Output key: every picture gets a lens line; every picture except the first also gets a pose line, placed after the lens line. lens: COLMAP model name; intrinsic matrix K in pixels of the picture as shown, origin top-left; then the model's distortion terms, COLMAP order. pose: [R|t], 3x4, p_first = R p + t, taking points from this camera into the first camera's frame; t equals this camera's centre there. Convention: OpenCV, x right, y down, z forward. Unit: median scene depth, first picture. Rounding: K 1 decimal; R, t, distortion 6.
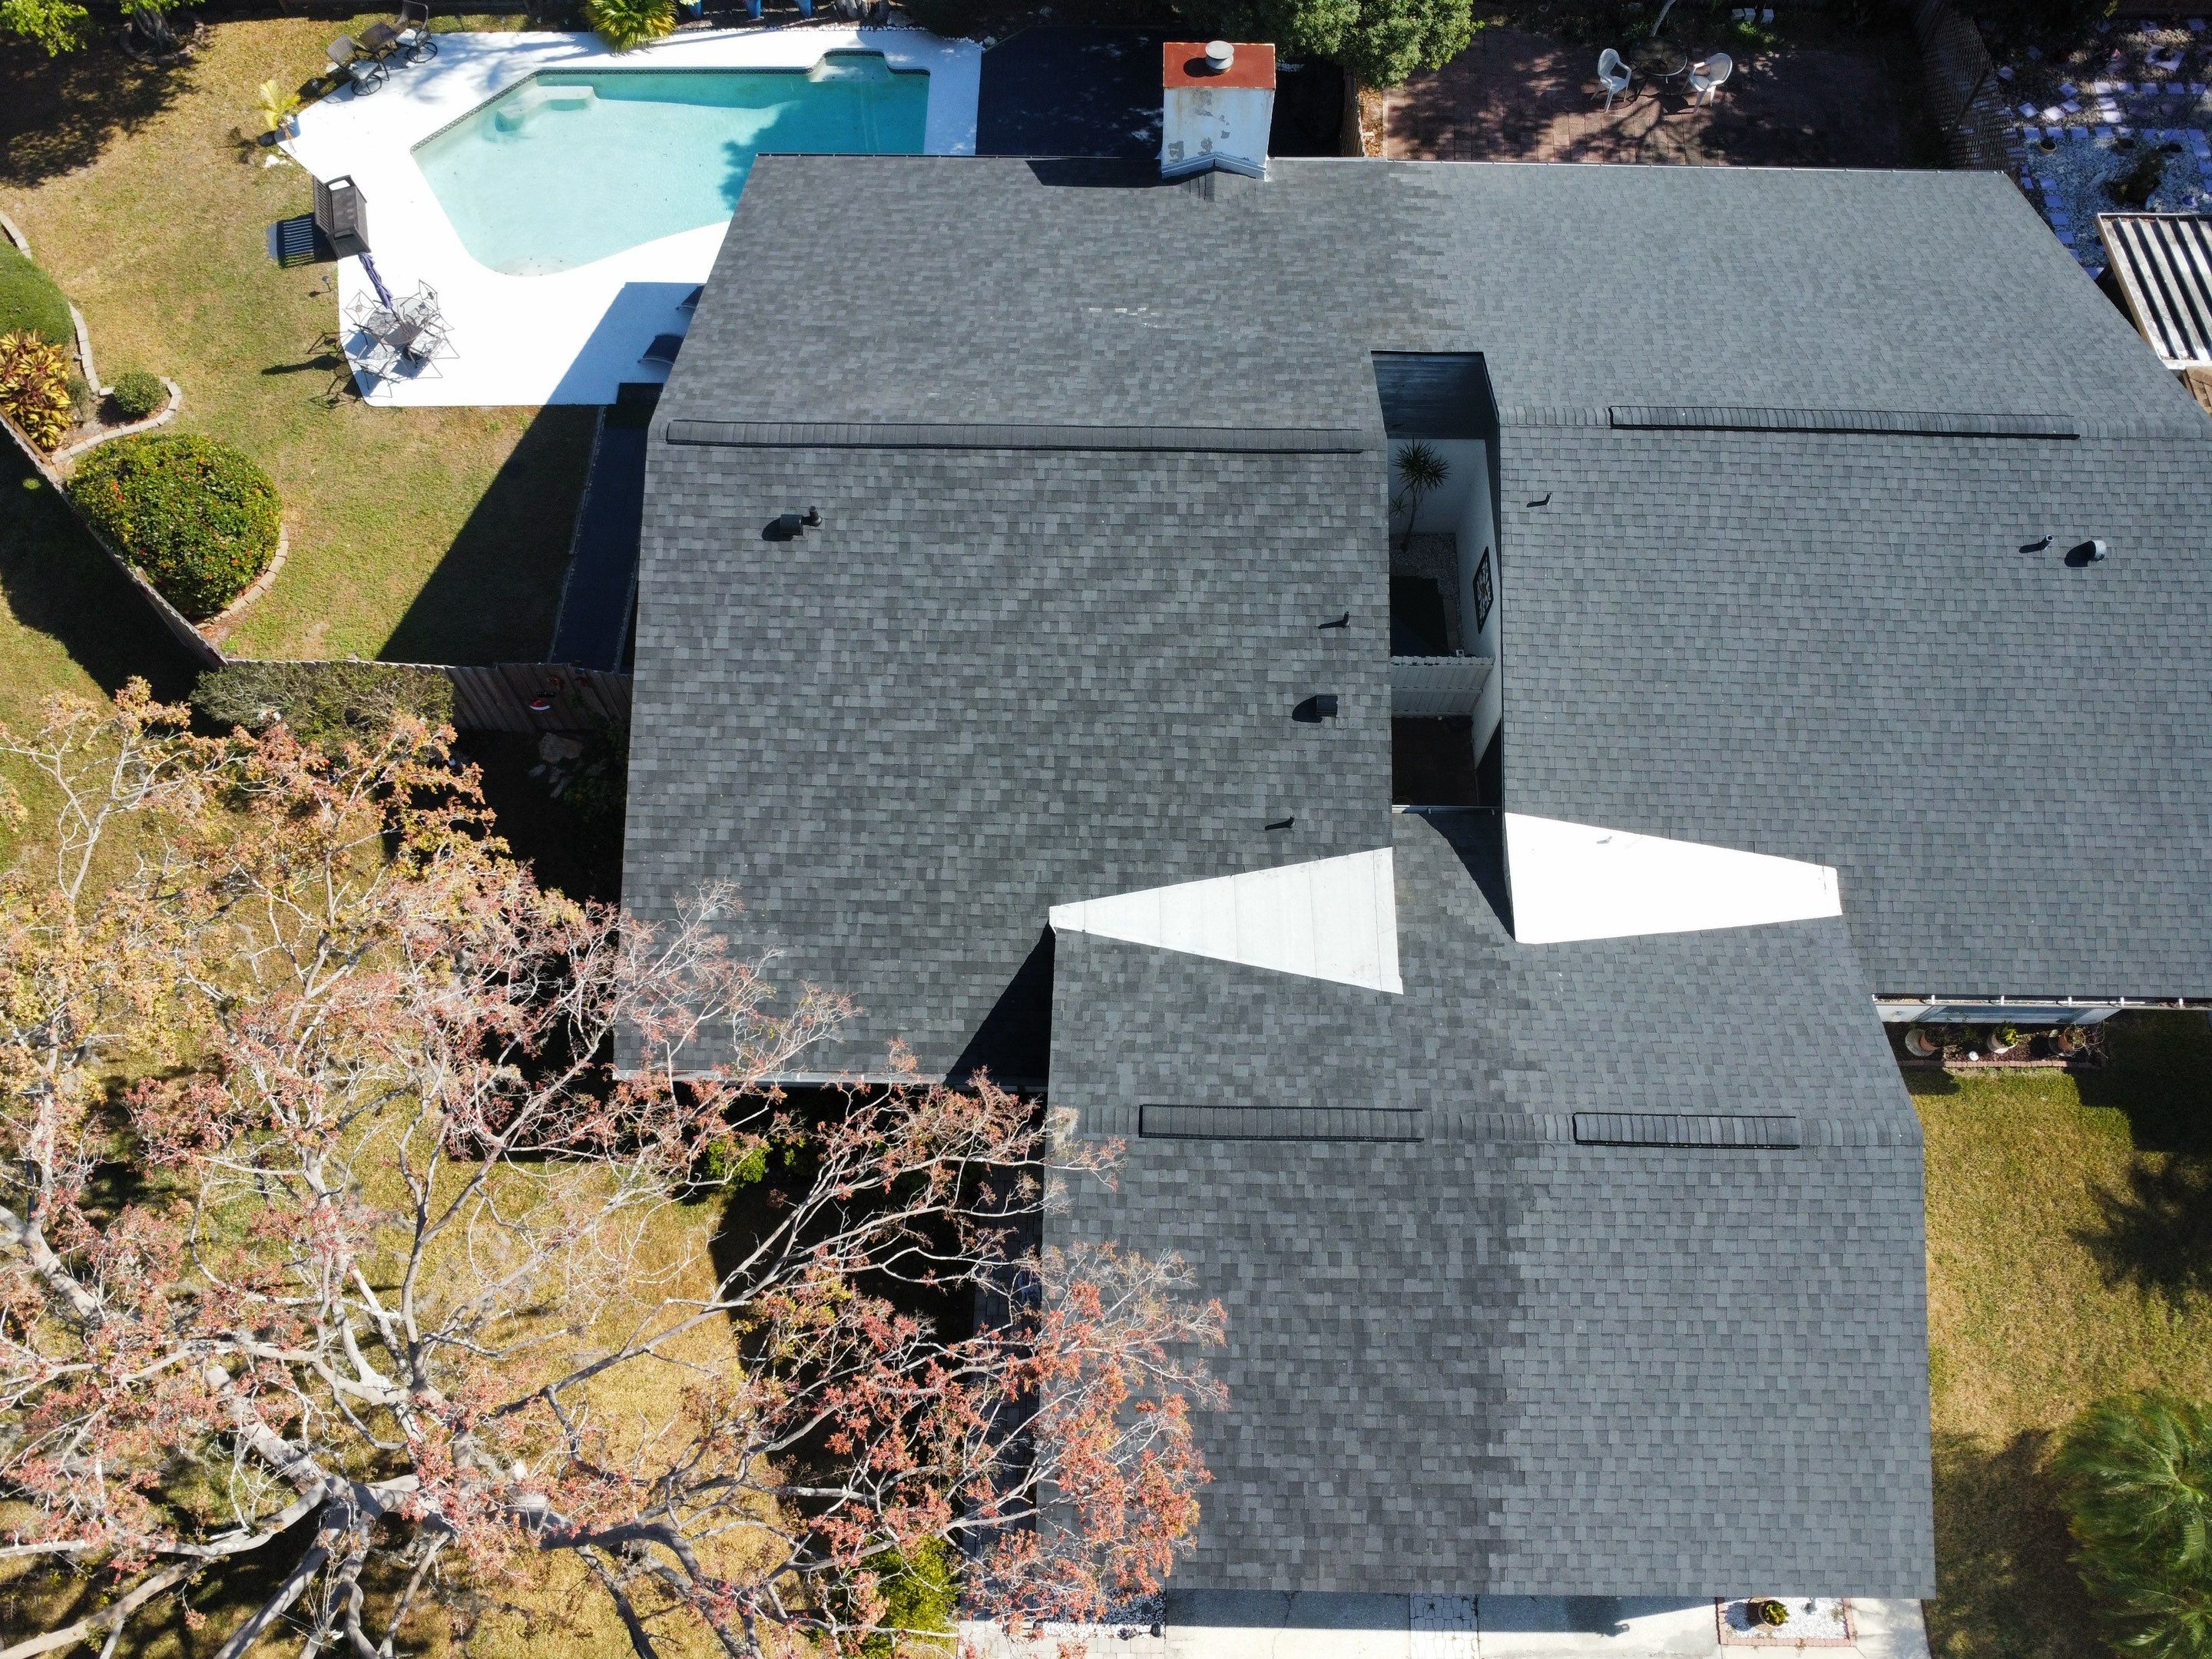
lens RADIAL K [[1603.0, 0, 1095.9], [0, 1603.0, 820.4], [0, 0, 1]] dist [-0.024188, -0.015731]
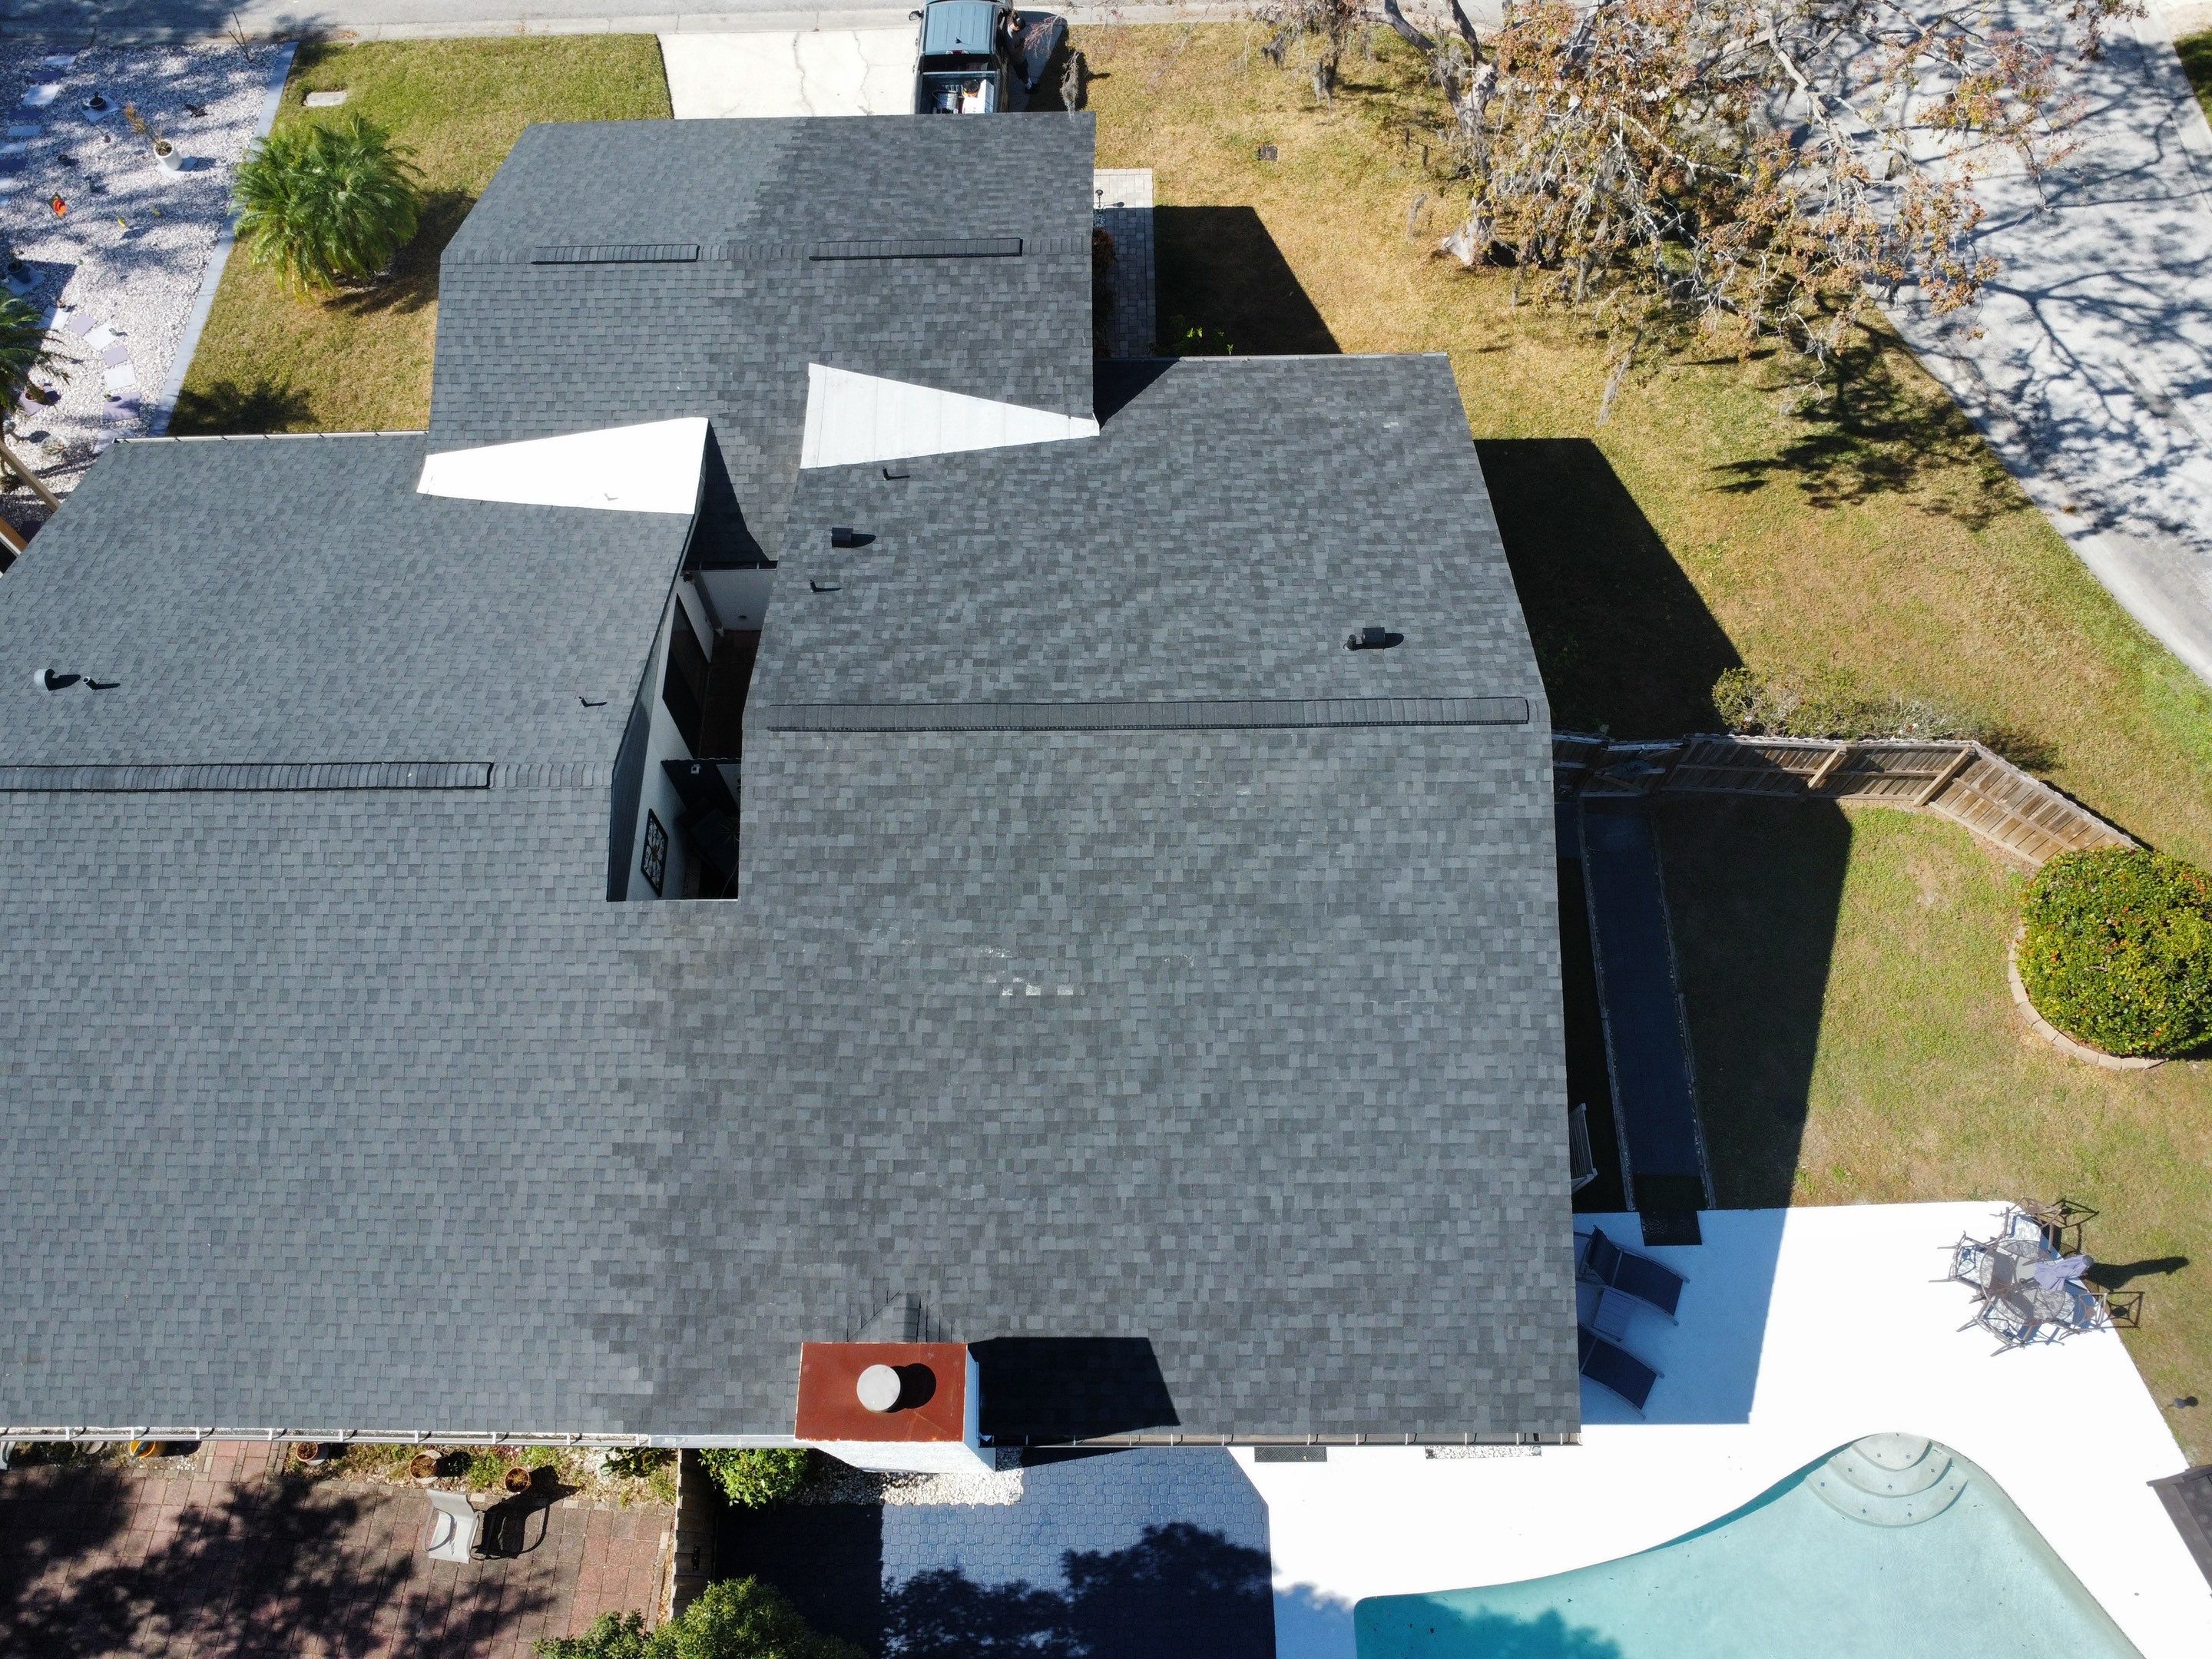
lens RADIAL K [[1603.0, 0, 1095.9], [0, 1603.0, 820.4], [0, 0, 1]] dist [-0.024188, -0.015731]
pose [[-0.999412, 0.030813, 0.015051, -0.034338], [-0.007437, -0.623199, 0.782028, -1.003890], [0.033476, 0.781456, 0.623062, 0.478944]]
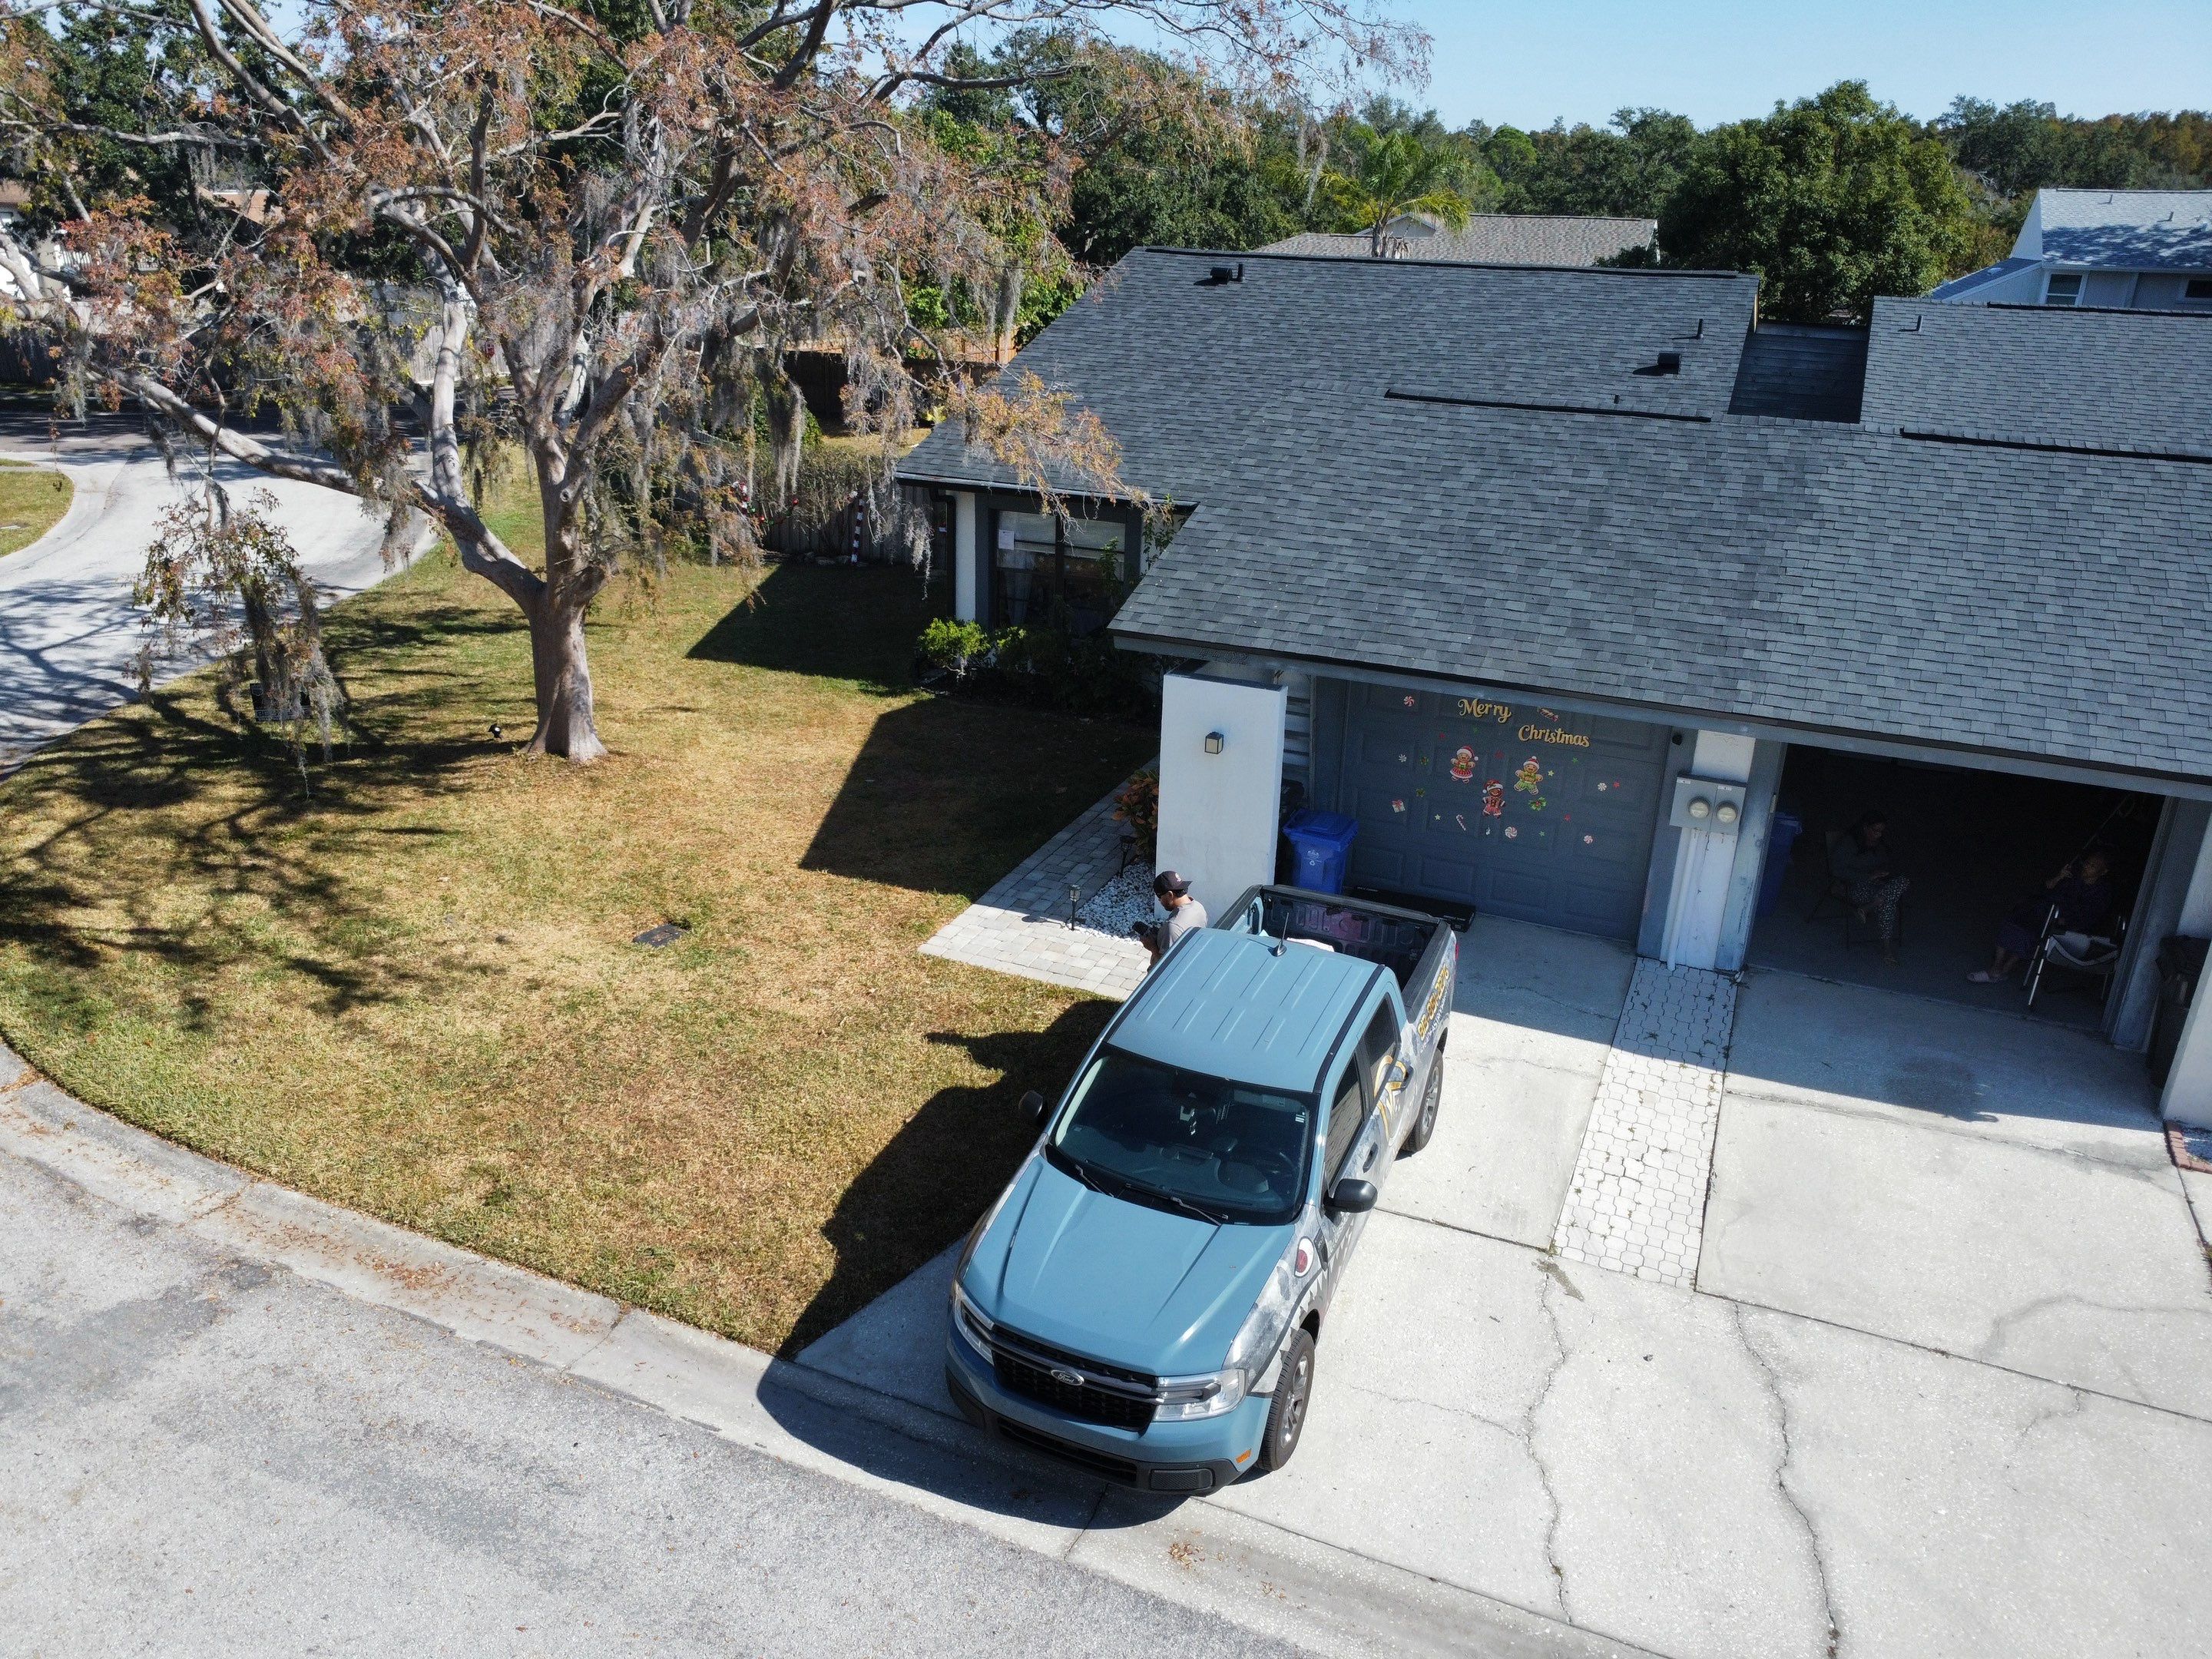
lens RADIAL K [[1611.0, 0, 1095.1], [0, 1611.0, 819.1], [0, 0, 1]] dist [-0.034754, 0.006733]
pose [[0.923053, 0.168767, -0.345675, 0.202532], [-0.361711, 0.686616, -0.630653, 0.873936], [0.130913, 0.707161, 0.694828, 0.445379]]
